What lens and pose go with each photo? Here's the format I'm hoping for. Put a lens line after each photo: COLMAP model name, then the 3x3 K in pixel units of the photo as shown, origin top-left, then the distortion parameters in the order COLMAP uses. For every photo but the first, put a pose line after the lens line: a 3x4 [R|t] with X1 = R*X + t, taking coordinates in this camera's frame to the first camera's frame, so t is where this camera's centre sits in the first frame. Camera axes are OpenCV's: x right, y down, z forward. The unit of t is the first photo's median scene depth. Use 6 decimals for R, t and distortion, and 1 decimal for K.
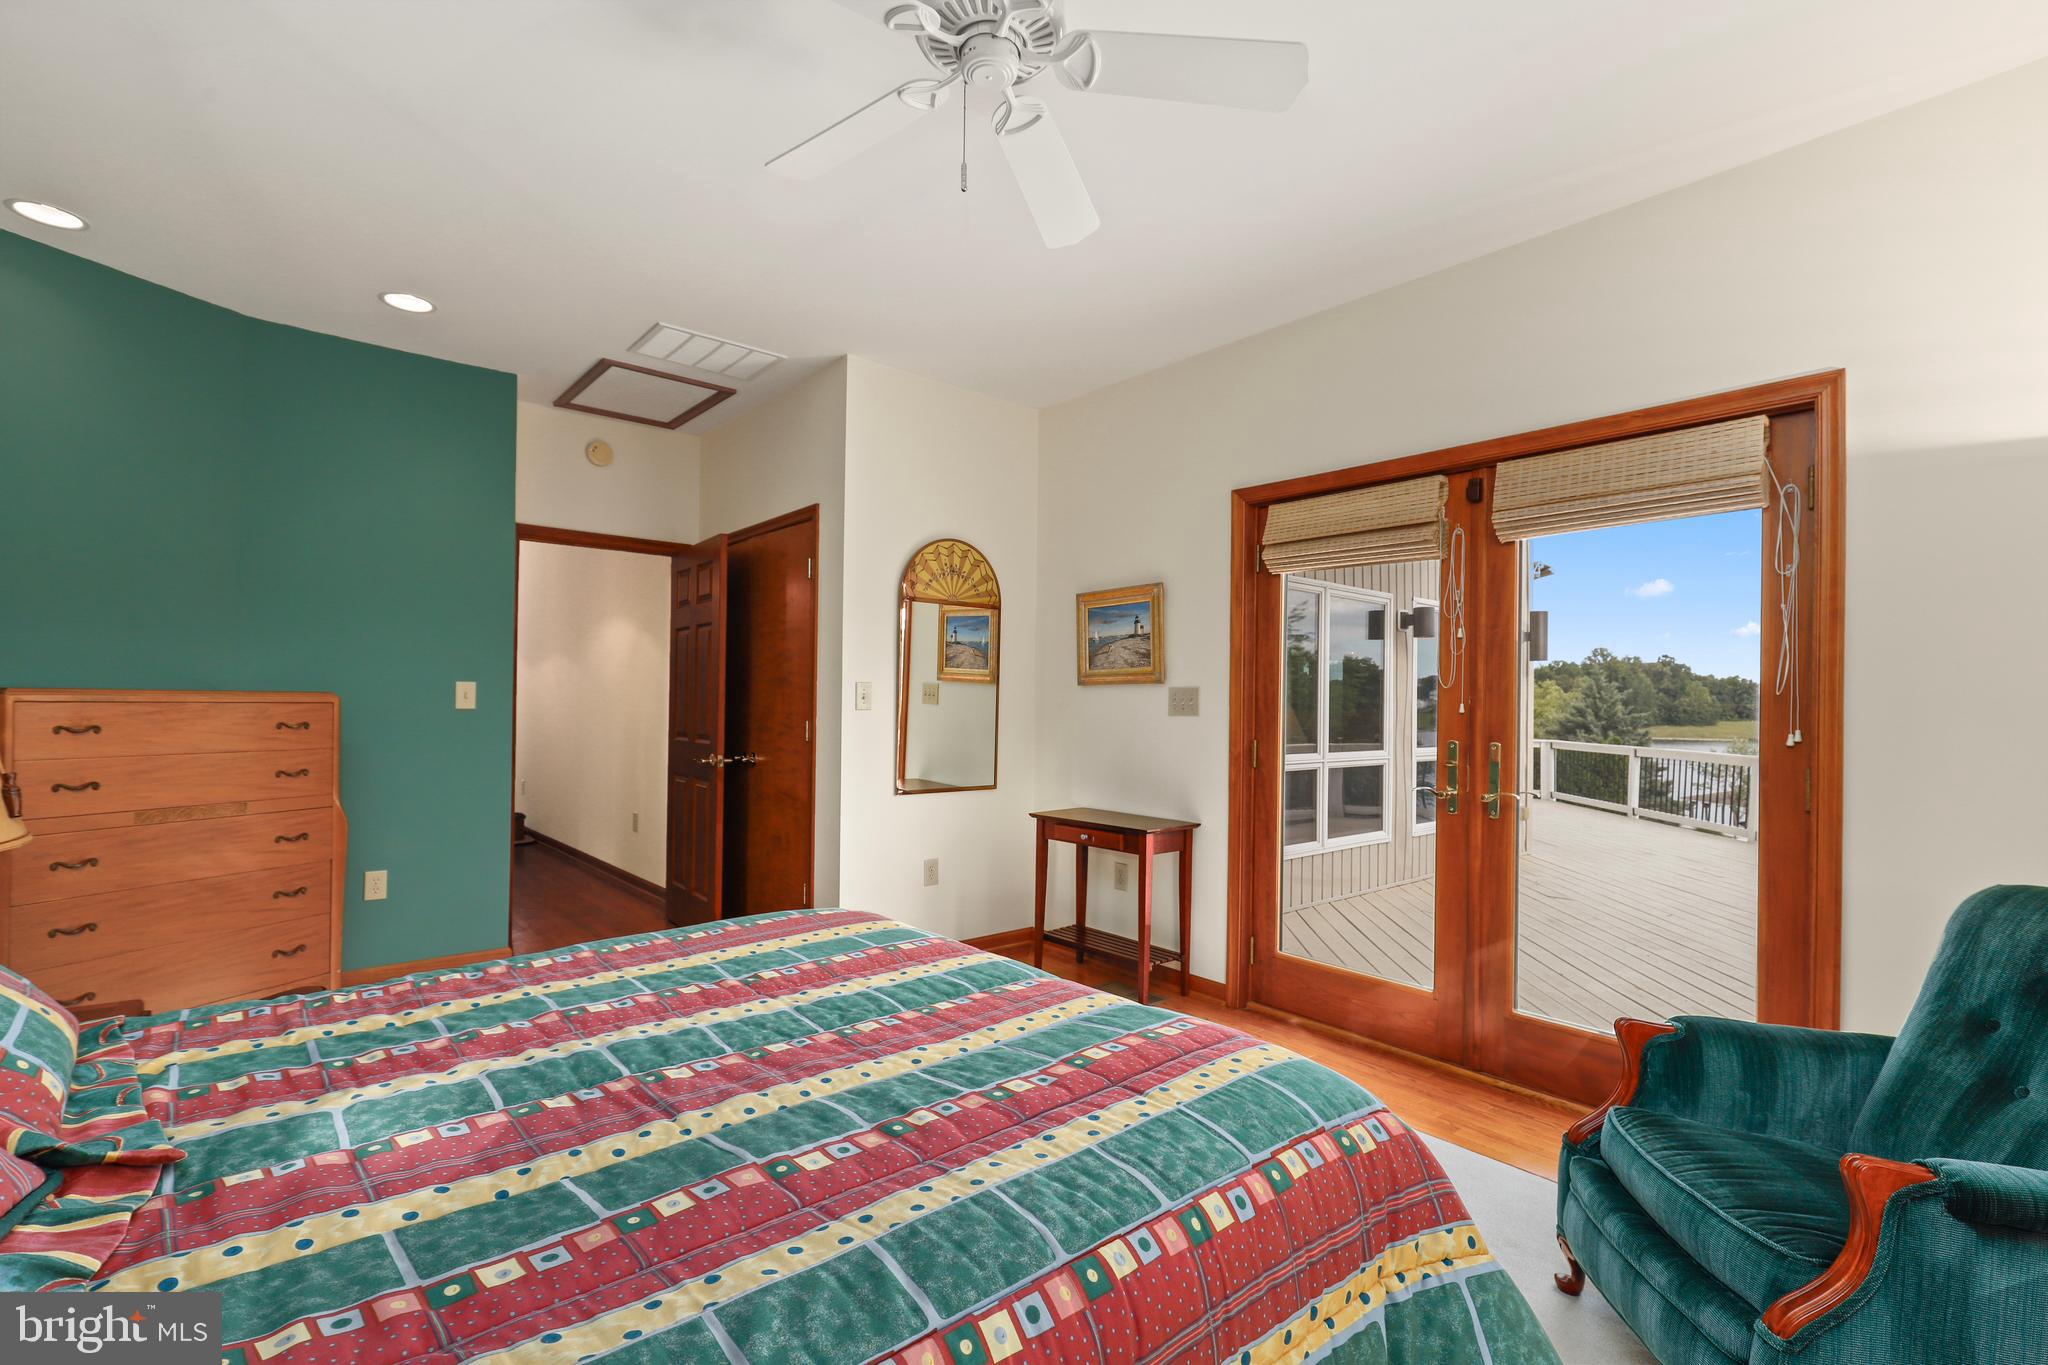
lens RADIAL K [[935.3, 0, 1041.6], [0, 935.3, 693.2], [0, 0, 1]] dist [-0.003802, -0.000477]
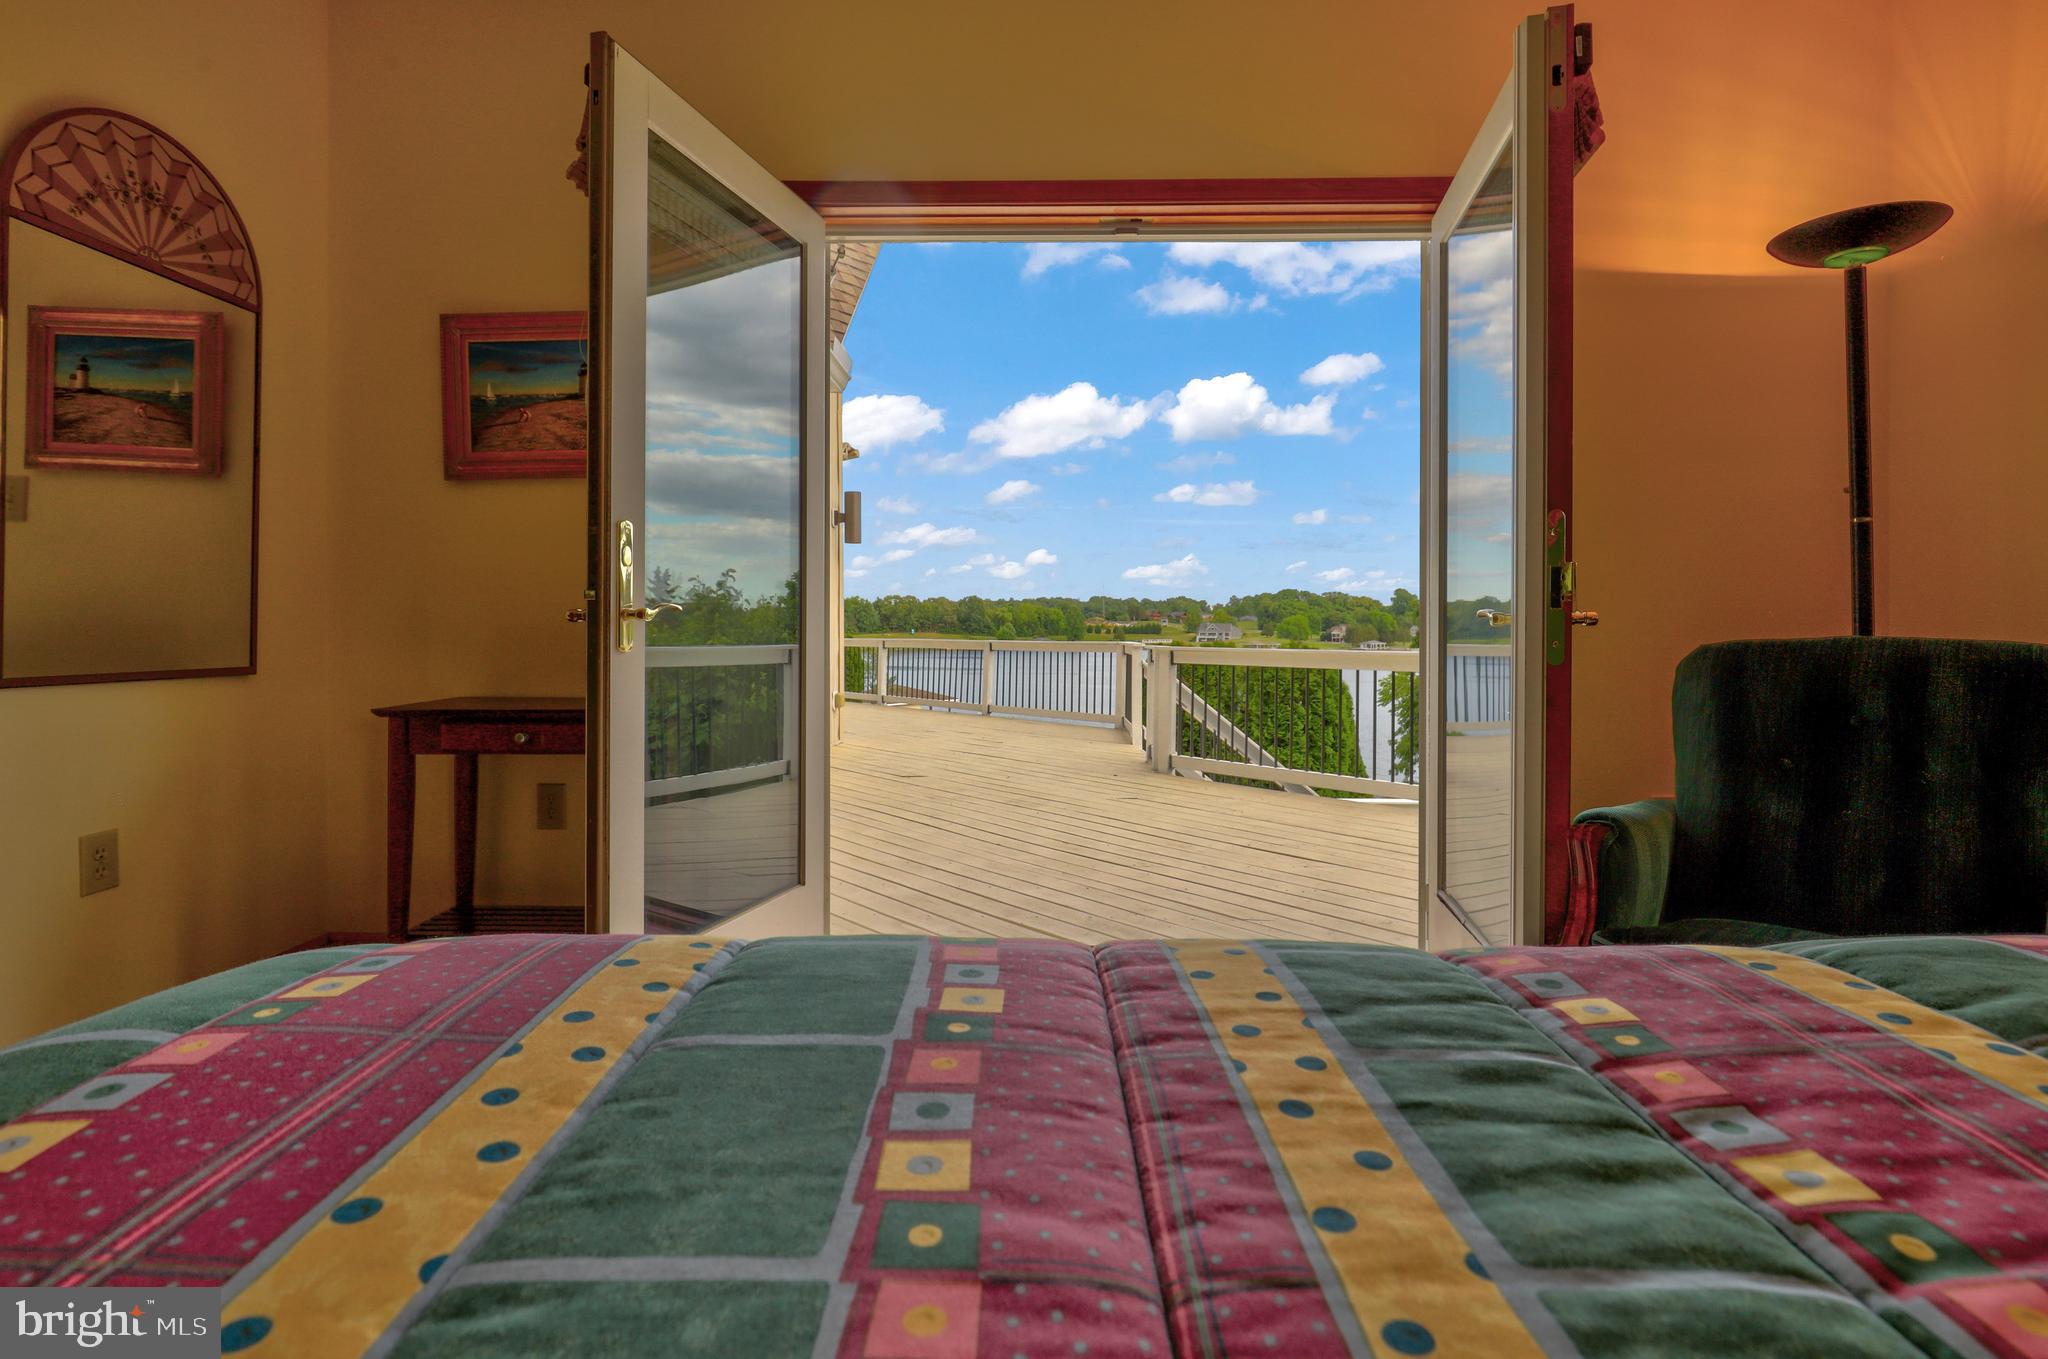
lens RADIAL K [[935.3, 0, 1039.5], [0, 935.3, 626.7], [0, 0, 1]] dist [-0.003802, -0.000477]
pose [[0.668985, -0.017953, 0.743059, -0.141728], [0.005772, 0.999804, 0.018959, 0.072050], [-0.743253, -0.008395, 0.668957, 0.360601]]
